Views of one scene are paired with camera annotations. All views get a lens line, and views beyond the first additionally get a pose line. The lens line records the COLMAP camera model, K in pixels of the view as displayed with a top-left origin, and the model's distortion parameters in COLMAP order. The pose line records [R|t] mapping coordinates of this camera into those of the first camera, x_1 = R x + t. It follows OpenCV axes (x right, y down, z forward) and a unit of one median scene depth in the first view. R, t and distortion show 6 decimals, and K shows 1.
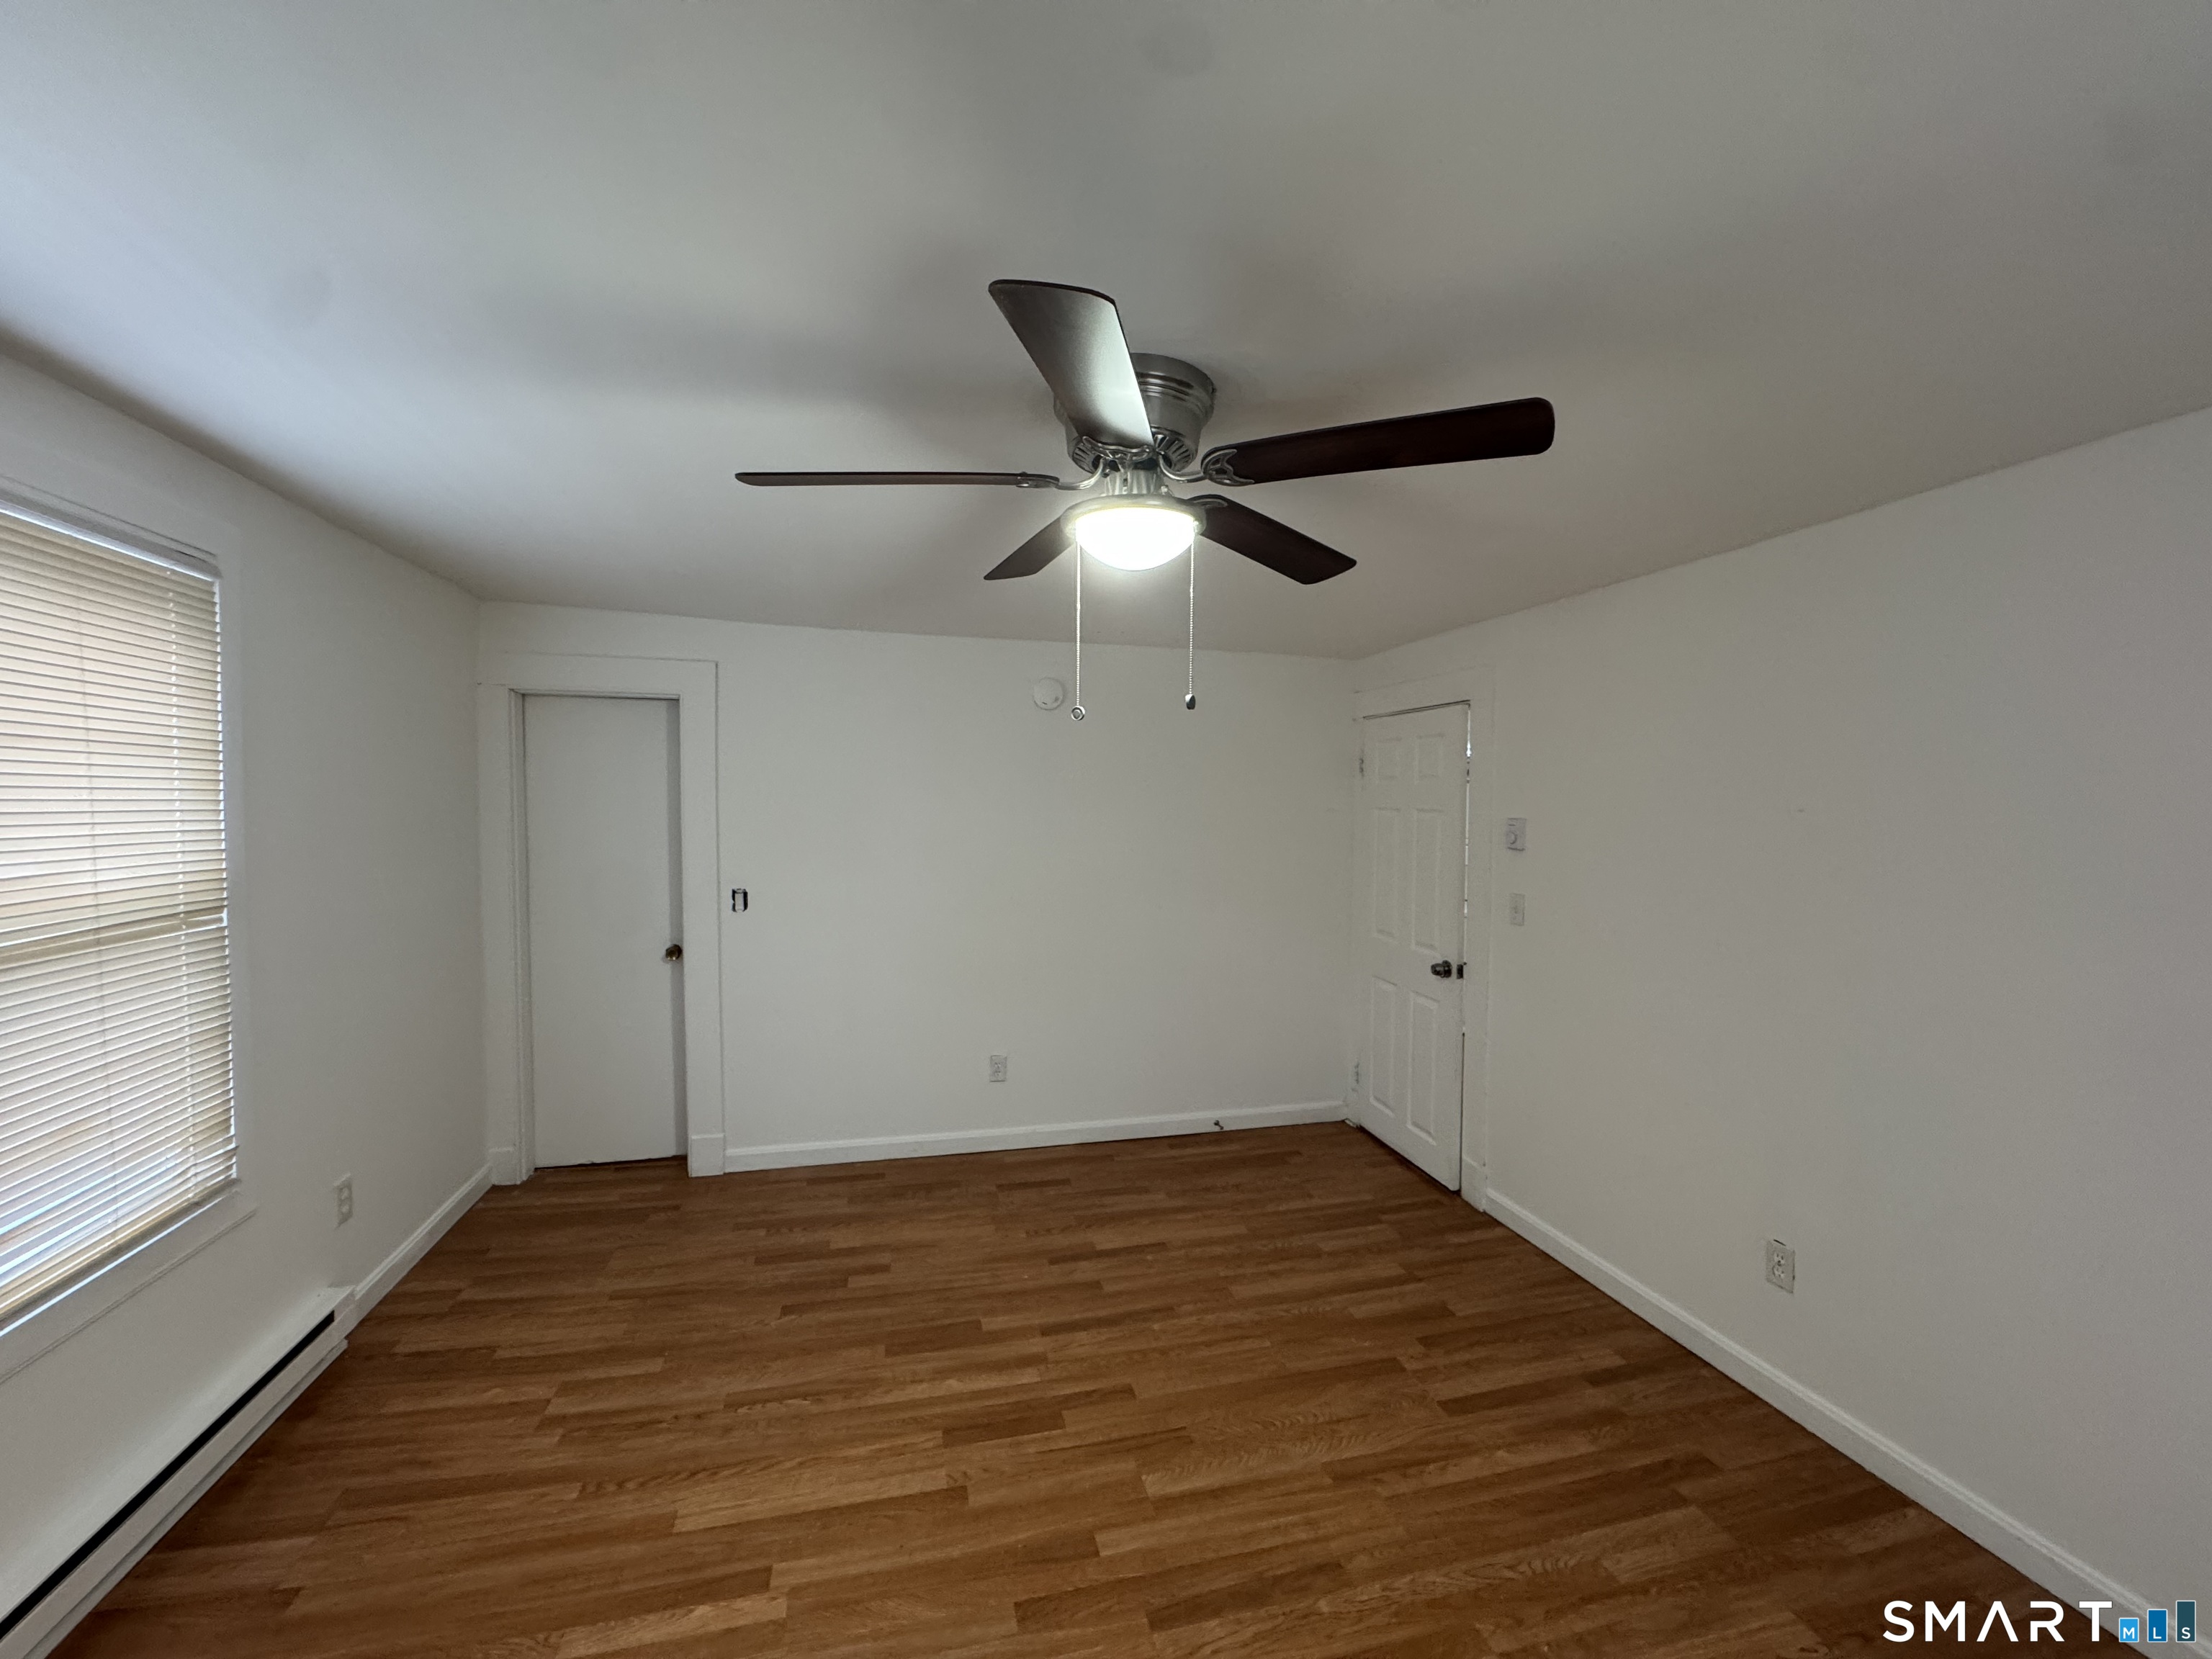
lens RADIAL K [[879.2, 0, 1106.0], [0, 879.2, 829.5], [0, 0, 1]] dist [-0.002857, 0.000046]
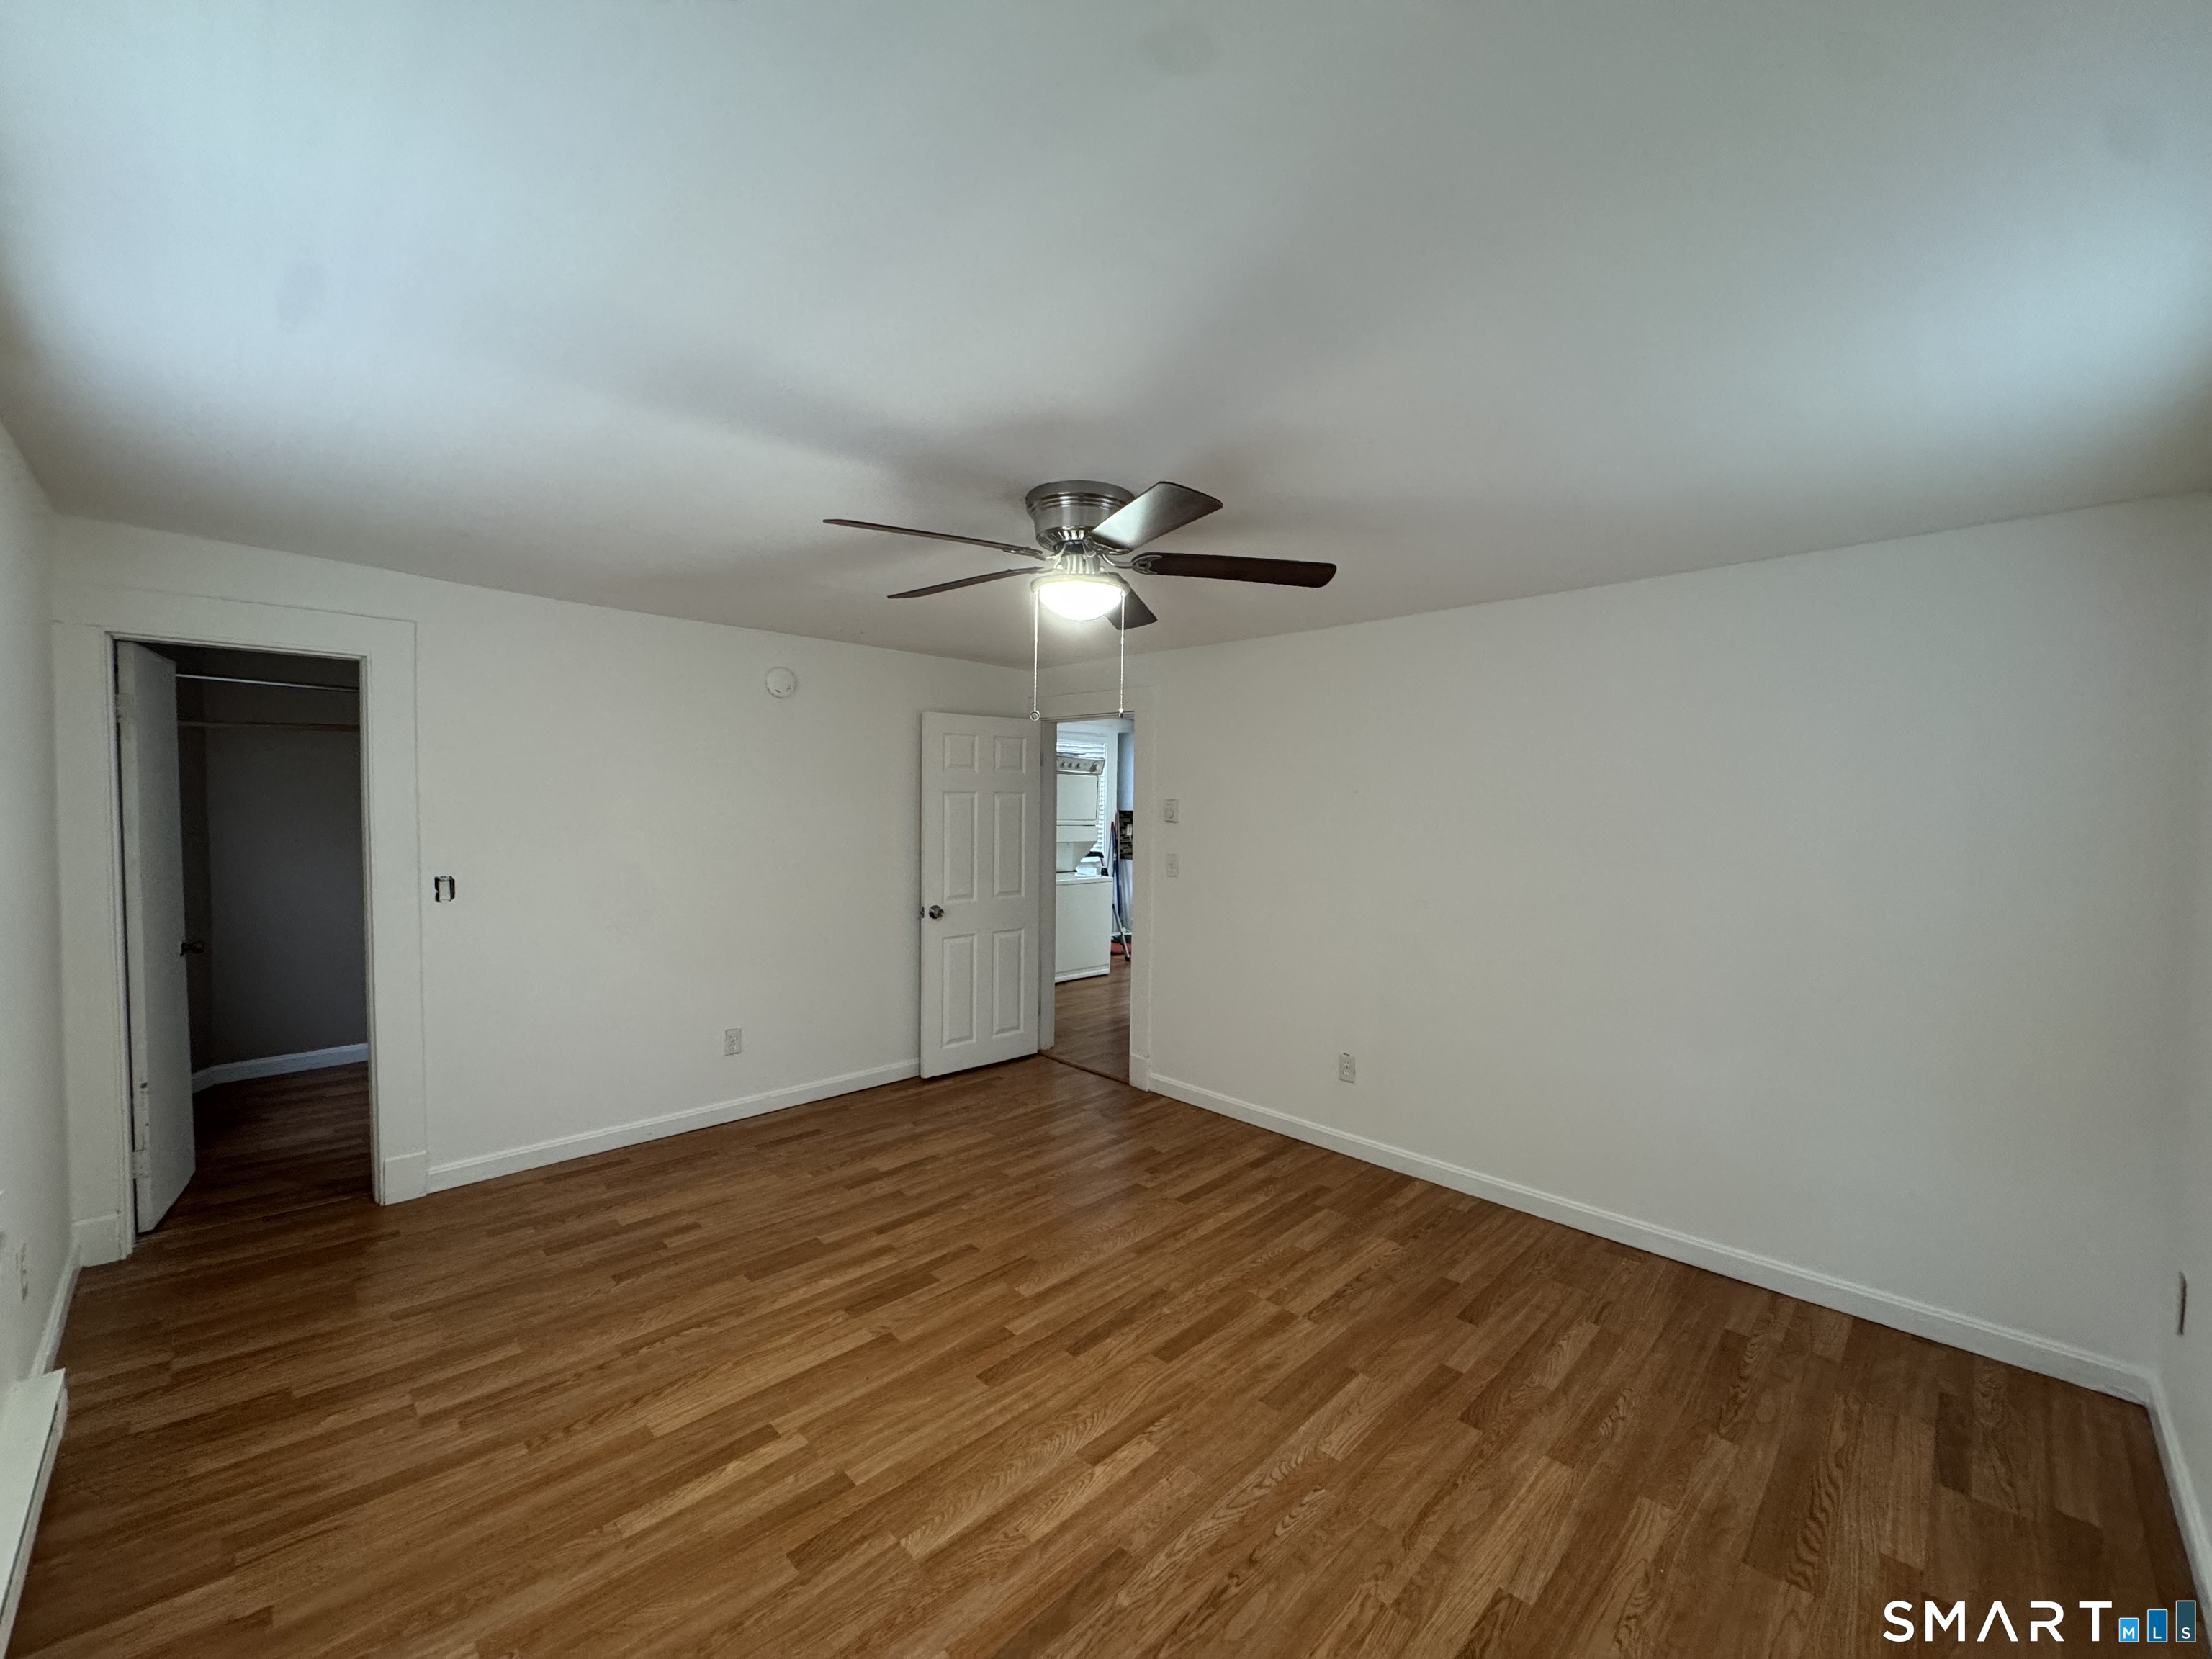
lens RADIAL K [[879.2, 0, 1106.0], [0, 879.2, 829.5], [0, 0, 1]] dist [-0.002857, 0.000046]
pose [[0.861660, -0.014855, 0.507268, -0.410620], [0.009568, 0.999869, 0.013029, 0.020311], [-0.507395, -0.006373, 0.861690, -0.173058]]
